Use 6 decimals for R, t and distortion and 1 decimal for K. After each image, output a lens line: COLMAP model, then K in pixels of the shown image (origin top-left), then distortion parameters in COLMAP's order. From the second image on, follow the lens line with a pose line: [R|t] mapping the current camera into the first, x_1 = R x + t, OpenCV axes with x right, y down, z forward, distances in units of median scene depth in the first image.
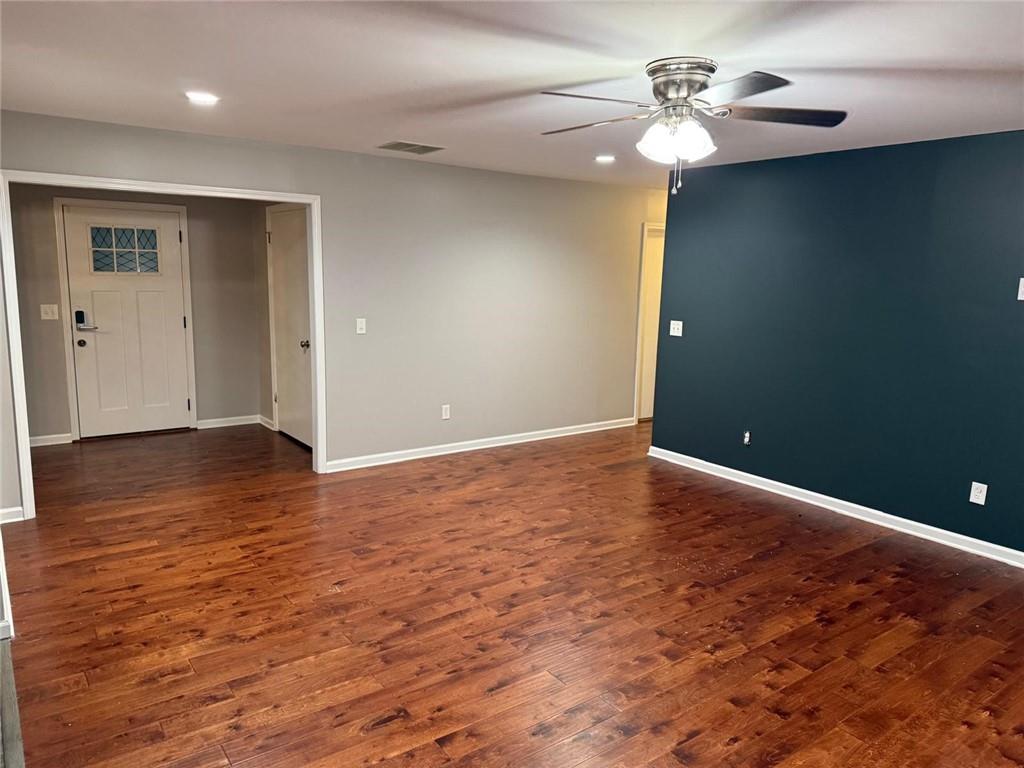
lens RADIAL K [[685.8, 0, 512.0], [0, 685.8, 384.0], [0, 0, 1]] dist [0.115965, -0.000430]
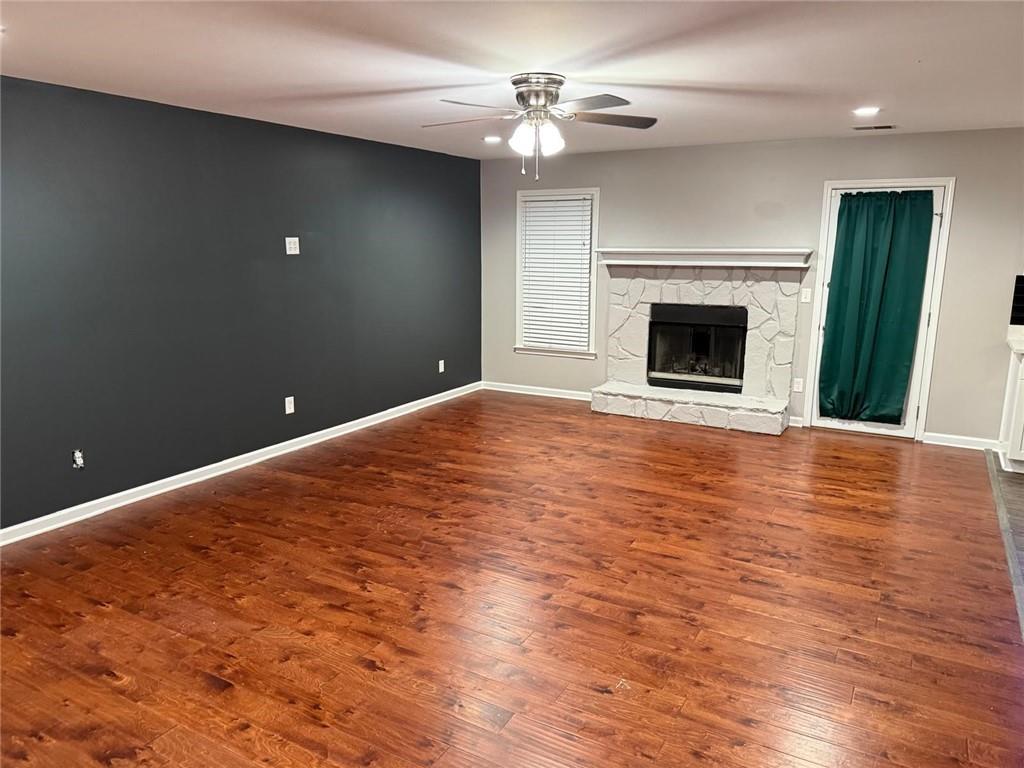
lens RADIAL K [[730.1, 0, 512.0], [0, 730.1, 384.0], [0, 0, 1]] dist [0.092573, -0.005113]
pose [[-0.389337, -0.201310, 0.898827, -0.825891], [0.142370, 0.950945, 0.274652, -0.228863], [-0.910026, 0.234899, -0.341578, 1.272418]]
